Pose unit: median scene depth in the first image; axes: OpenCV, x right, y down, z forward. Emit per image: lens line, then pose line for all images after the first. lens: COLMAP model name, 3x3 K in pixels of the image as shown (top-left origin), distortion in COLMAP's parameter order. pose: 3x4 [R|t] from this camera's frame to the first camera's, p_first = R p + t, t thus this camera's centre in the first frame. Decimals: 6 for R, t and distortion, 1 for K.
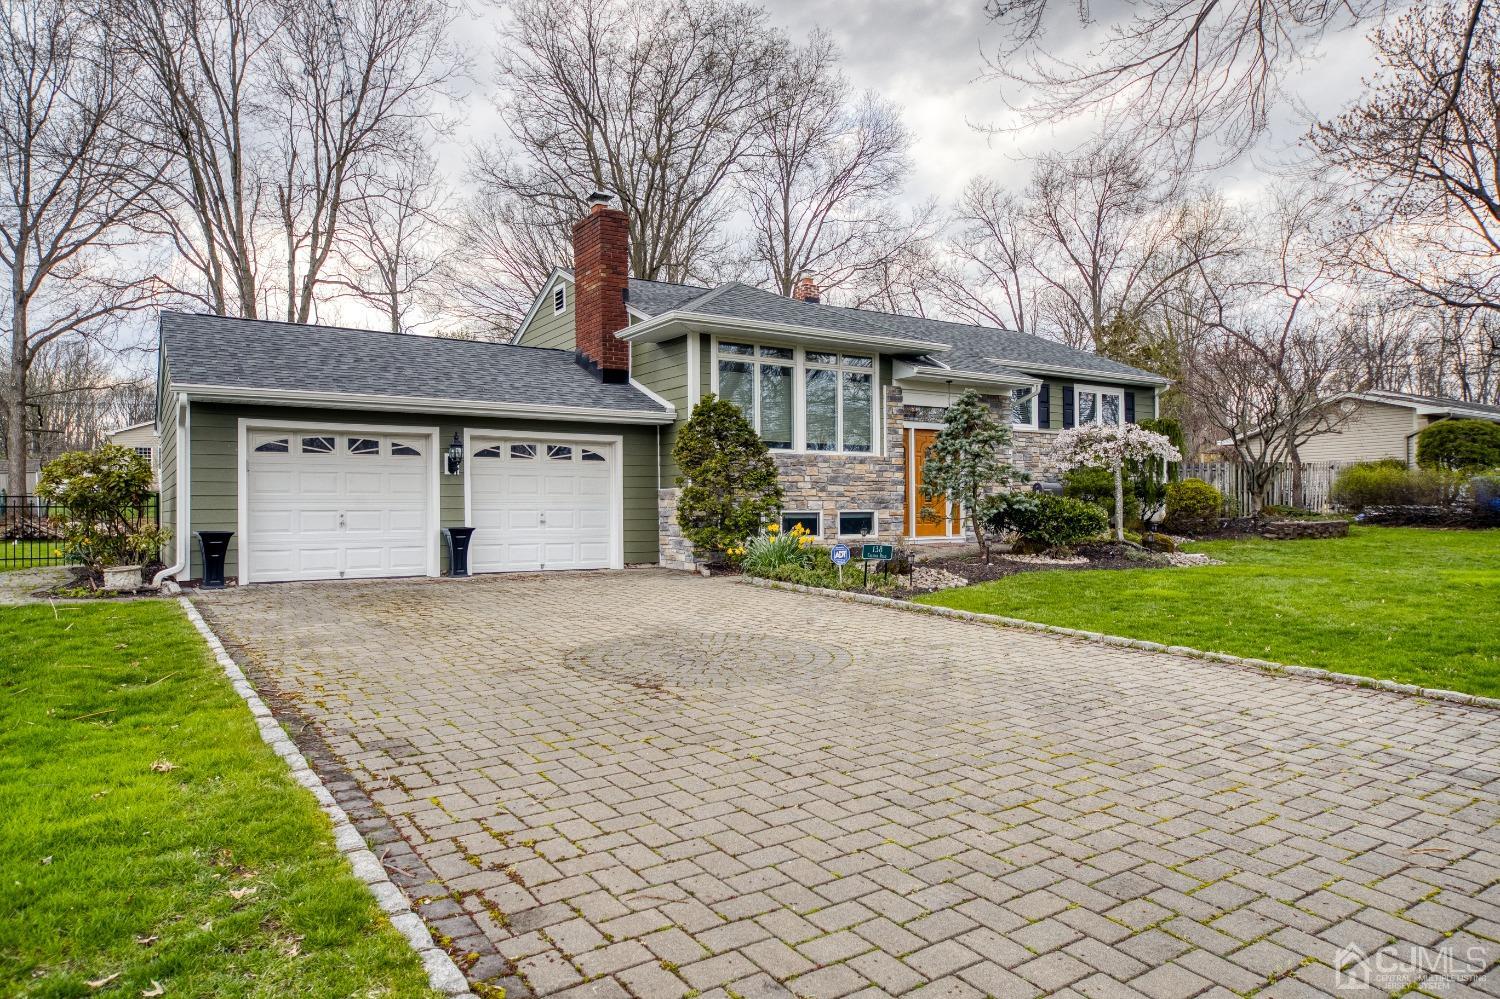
lens RADIAL K [[951.4, 0, 743.1], [0, 951.4, 501.4], [0, 0, 1]] dist [0.005616, 0.003124]
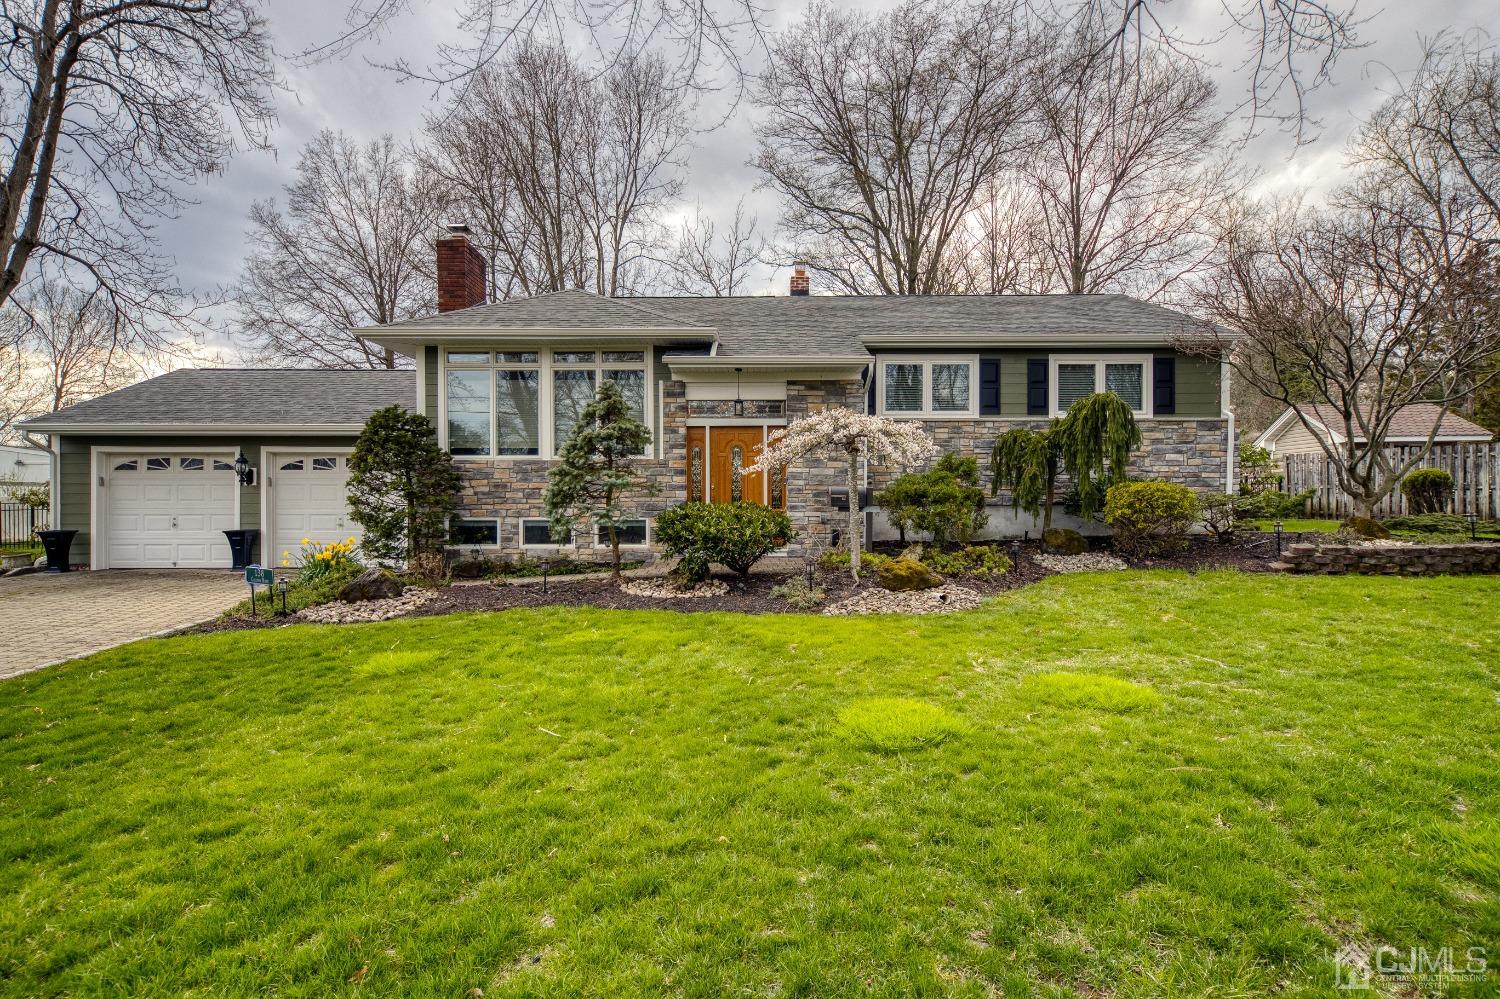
lens RADIAL K [[813.9, 0, 750.0], [0, 813.9, 499.5], [0, 0, 1]] dist [0.031563, -0.000411]
pose [[0.818332, -0.002841, -0.574739, 0.723430], [-0.002539, 0.999960, -0.008558, -0.002513], [0.574741, 0.008463, 0.818292, 0.453105]]
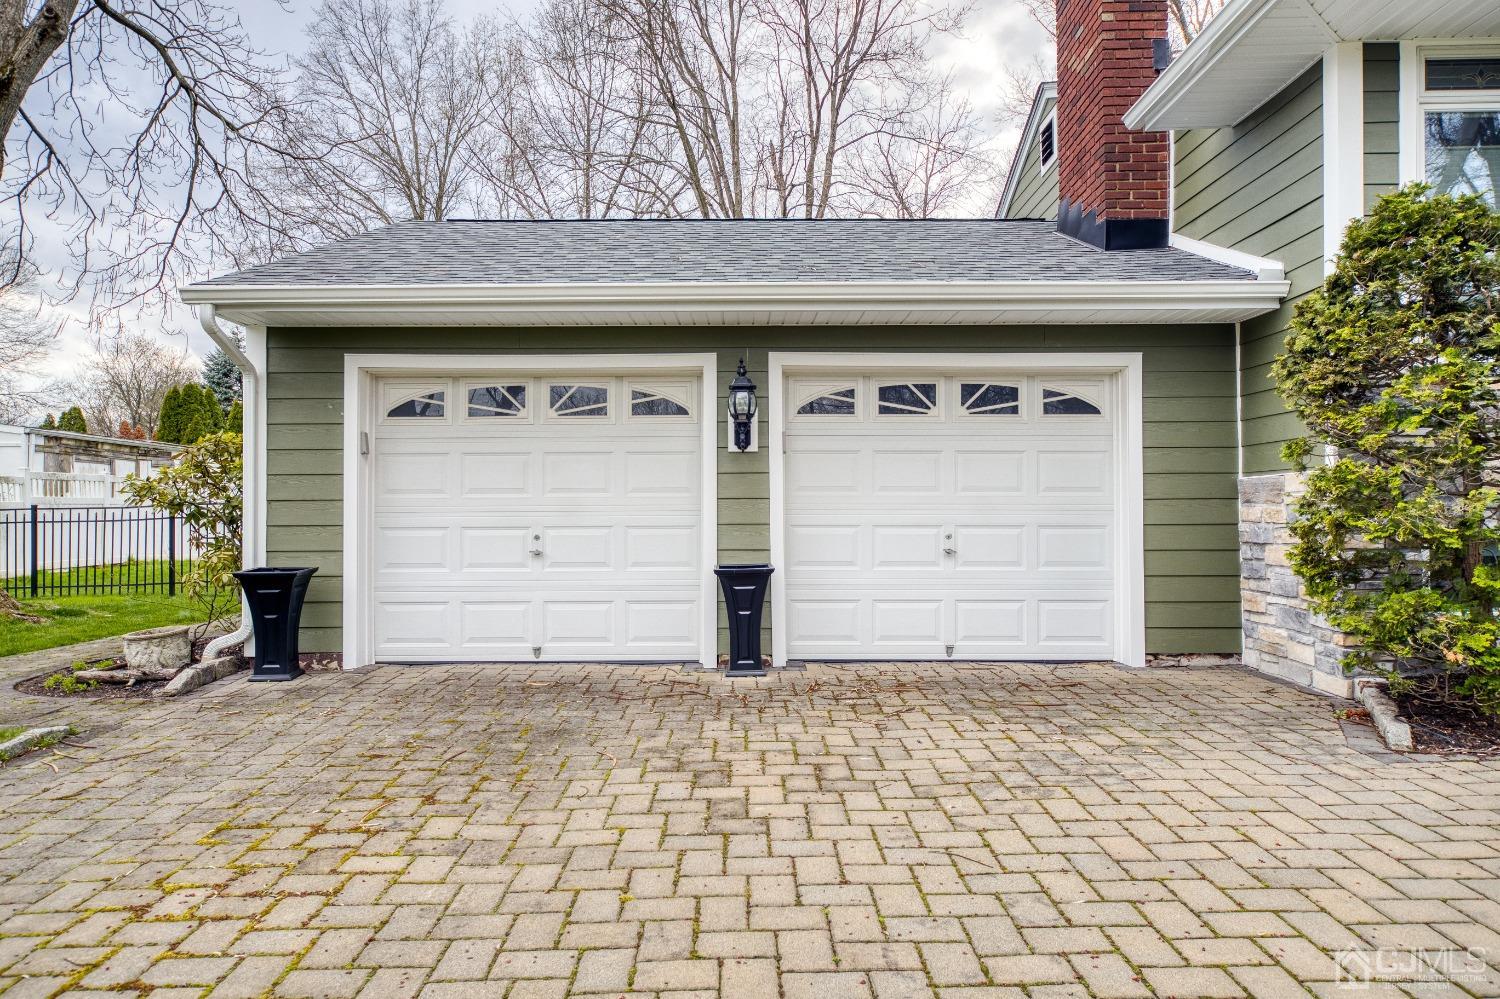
lens RADIAL K [[951.4, 0, 743.1], [0, 951.4, 501.4], [0, 0, 1]] dist [0.005616, 0.003124]
pose [[0.829715, -0.002122, -0.558184, -0.036652], [0.003779, 0.999991, 0.001816, -0.003922], [0.558175, -0.003616, 0.829716, 0.539420]]
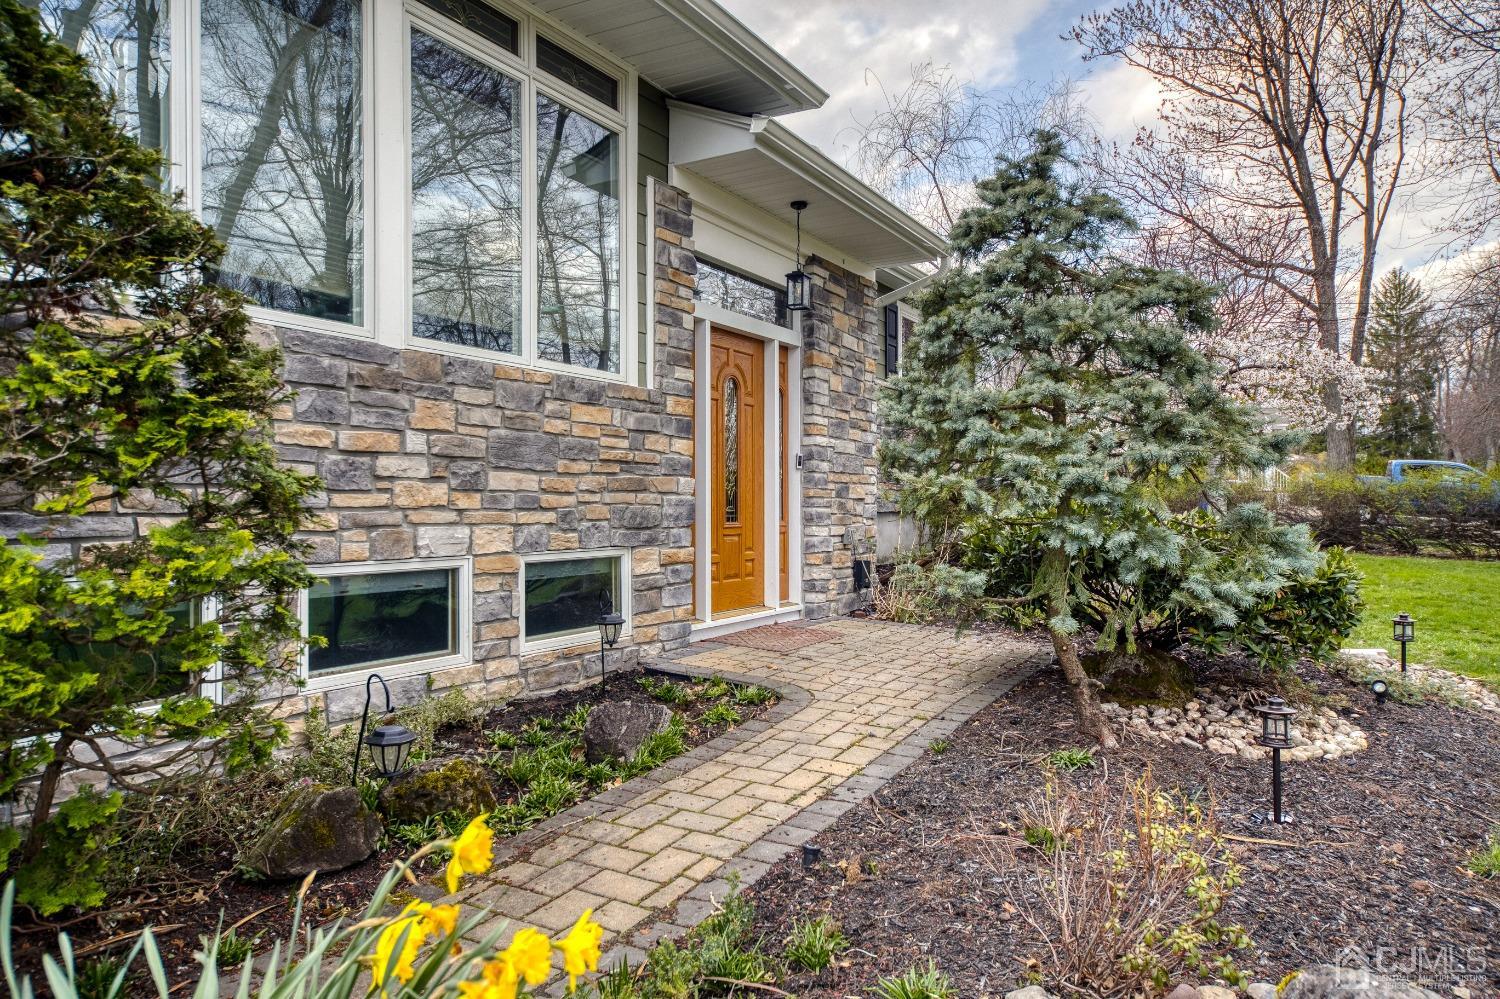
lens RADIAL K [[978.8, 0, 750.0], [0, 978.8, 499.5], [0, 0, 1]] dist [-0.003658, -0.000386]
pose [[0.897755, 0.008787, 0.440408, 0.032440], [-0.008496, 0.999960, -0.002633, -0.008430], [-0.440414, -0.001378, 0.897794, 0.737282]]
